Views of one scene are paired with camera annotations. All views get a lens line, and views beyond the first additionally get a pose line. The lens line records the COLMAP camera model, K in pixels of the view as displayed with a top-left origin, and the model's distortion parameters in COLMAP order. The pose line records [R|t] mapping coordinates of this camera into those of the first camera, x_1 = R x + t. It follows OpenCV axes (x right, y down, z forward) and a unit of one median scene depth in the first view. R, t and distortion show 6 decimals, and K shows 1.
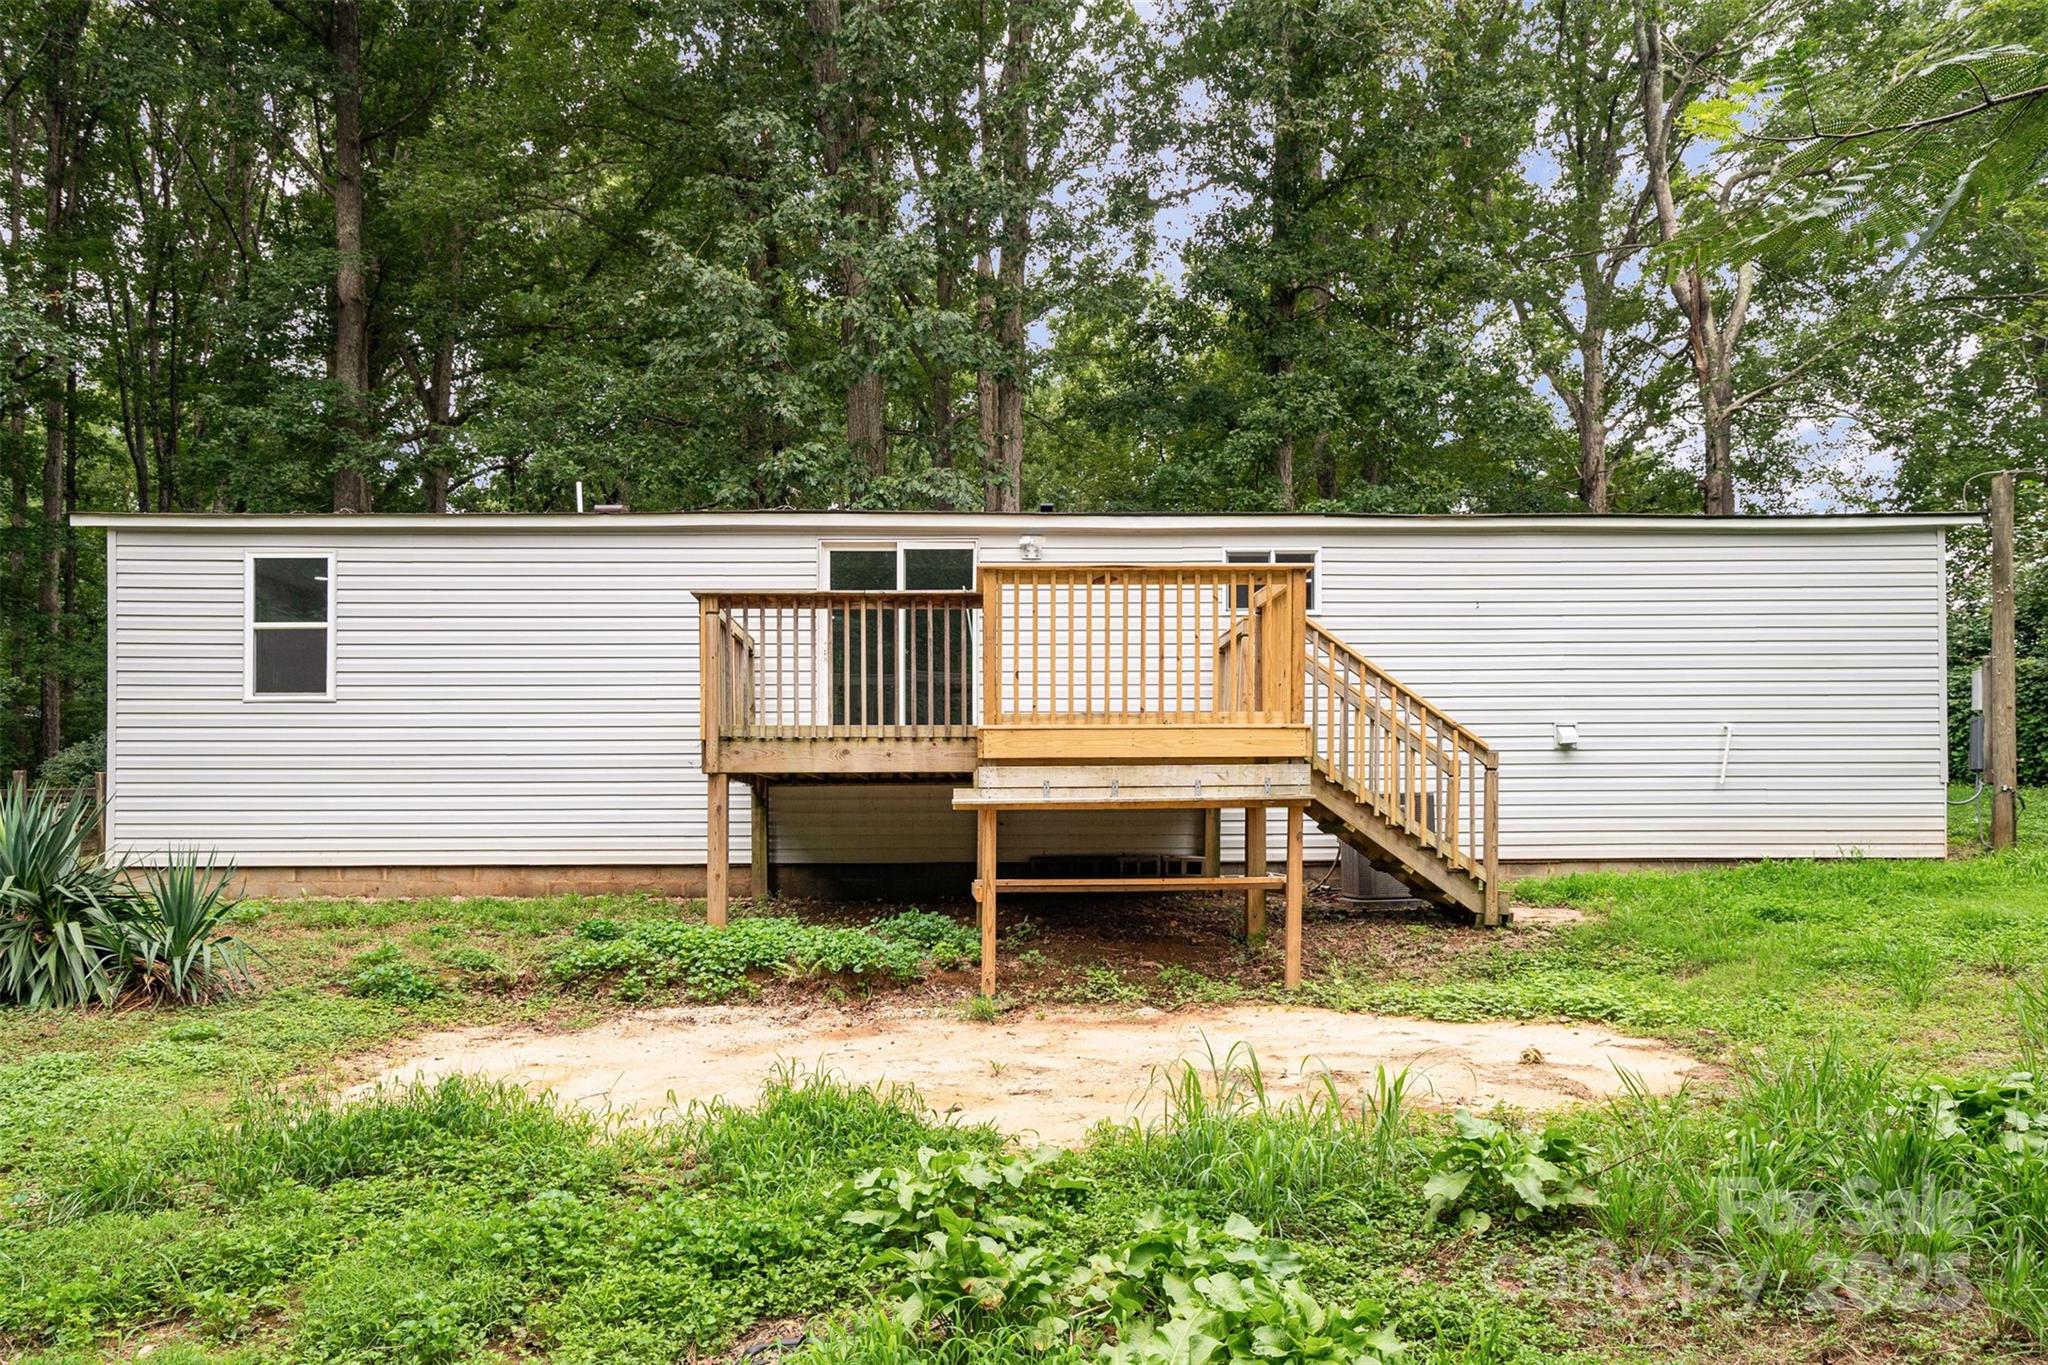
lens RADIAL K [[1446.9, 0, 1033.1], [0, 1446.9, 688.7], [0, 0, 1]] dist [0.002663, 0.001319]
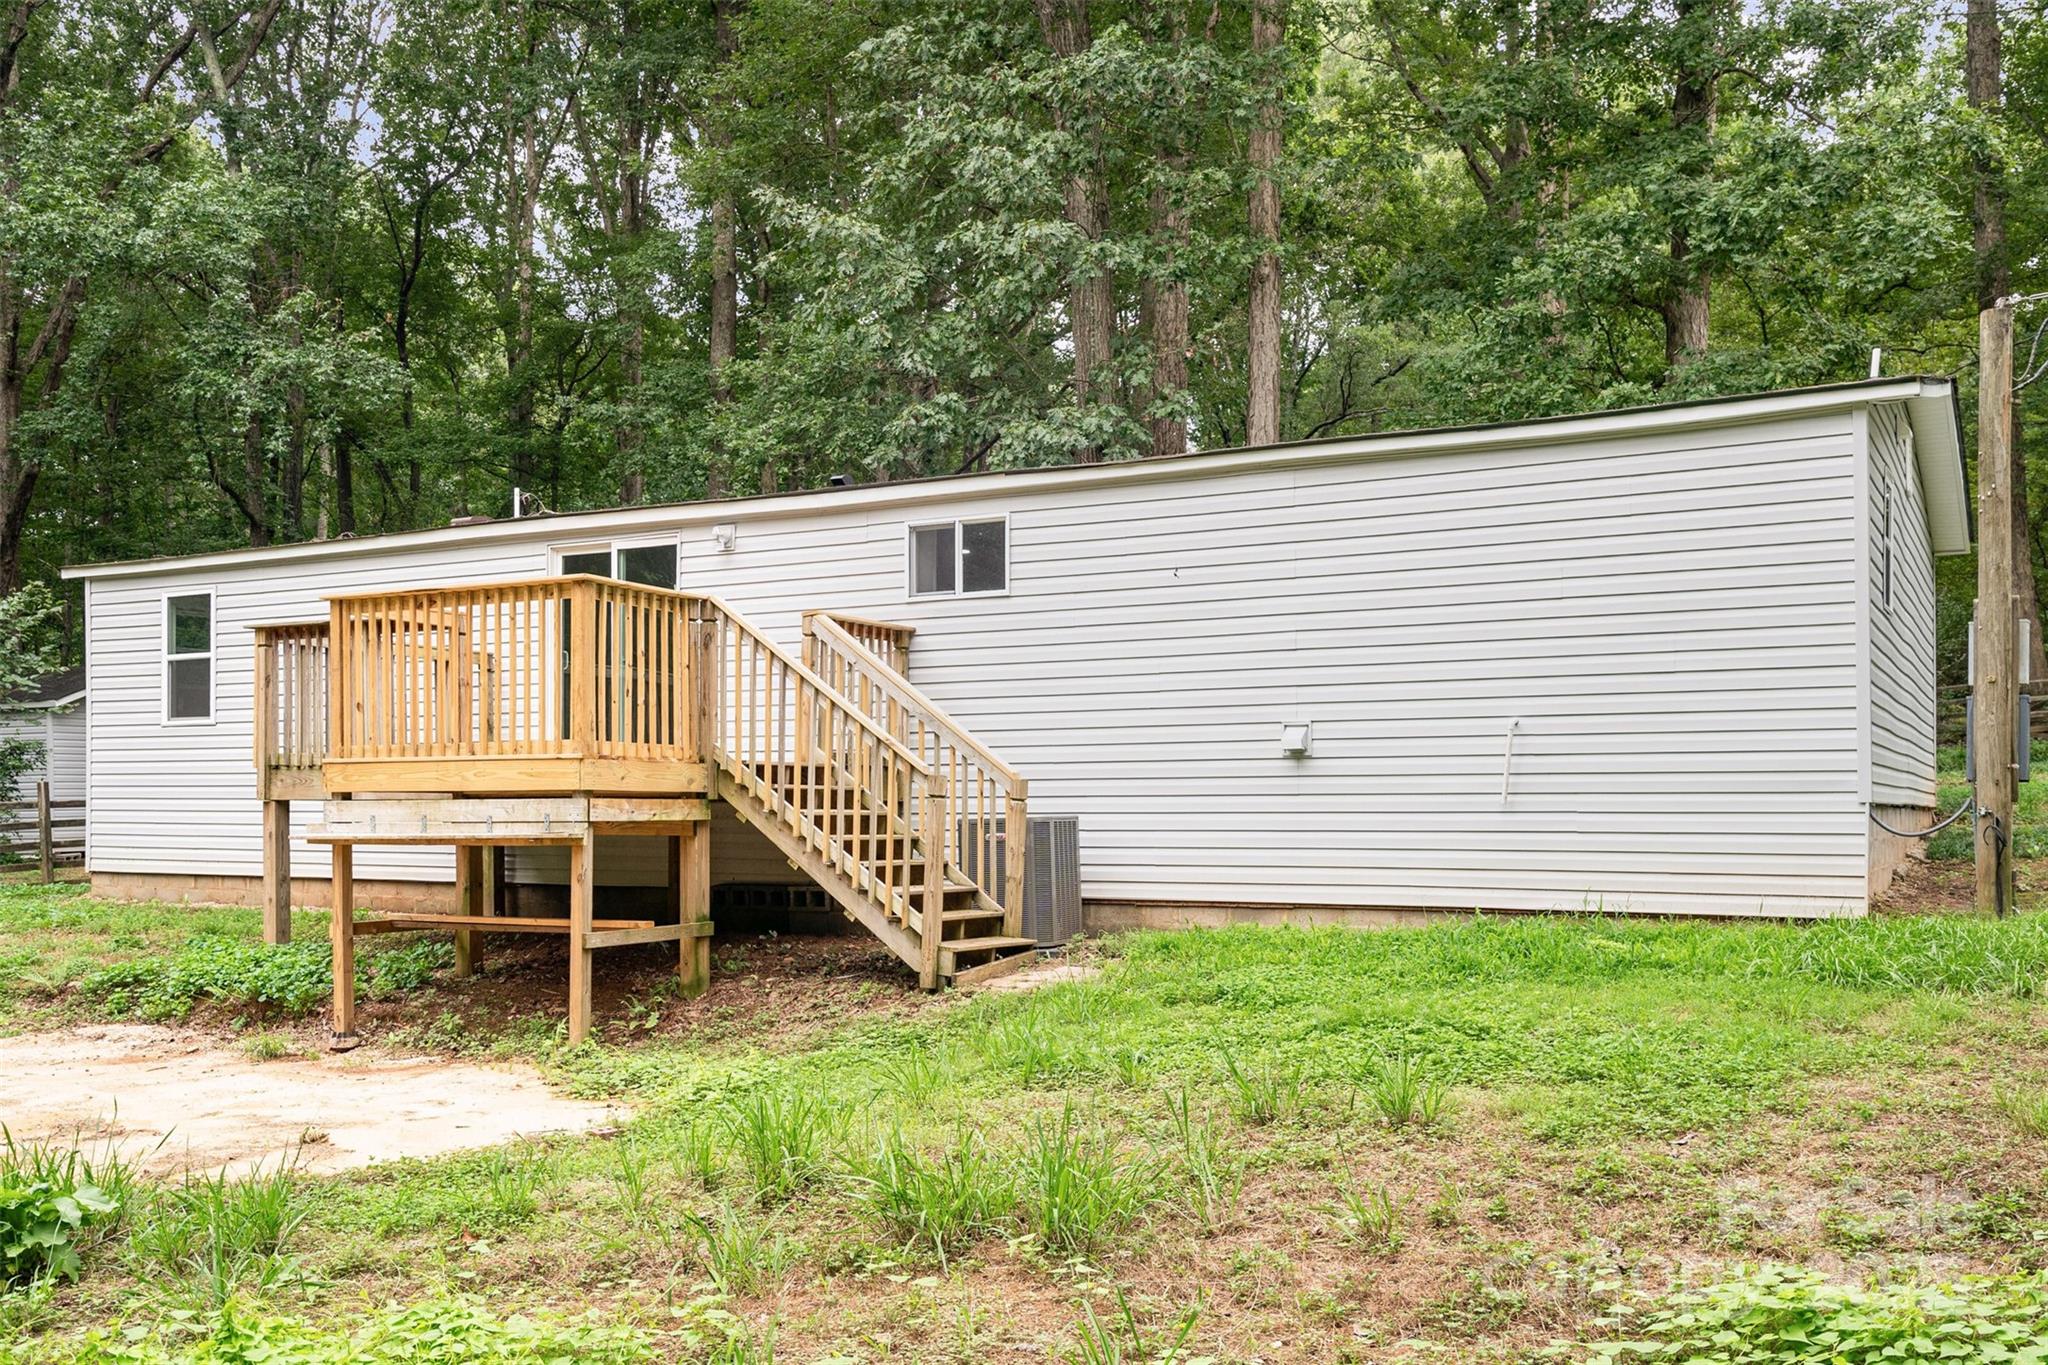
lens RADIAL K [[1765.0, 0, 1024.0], [0, 1765.0, 682.5], [0, 0, 1]] dist [-0.007365, -0.010337]
pose [[0.871743, -0.029992, -0.489045, 0.699215], [0.045606, 0.998758, 0.020043, -0.021561], [0.487836, -0.039776, 0.872028, 0.136091]]
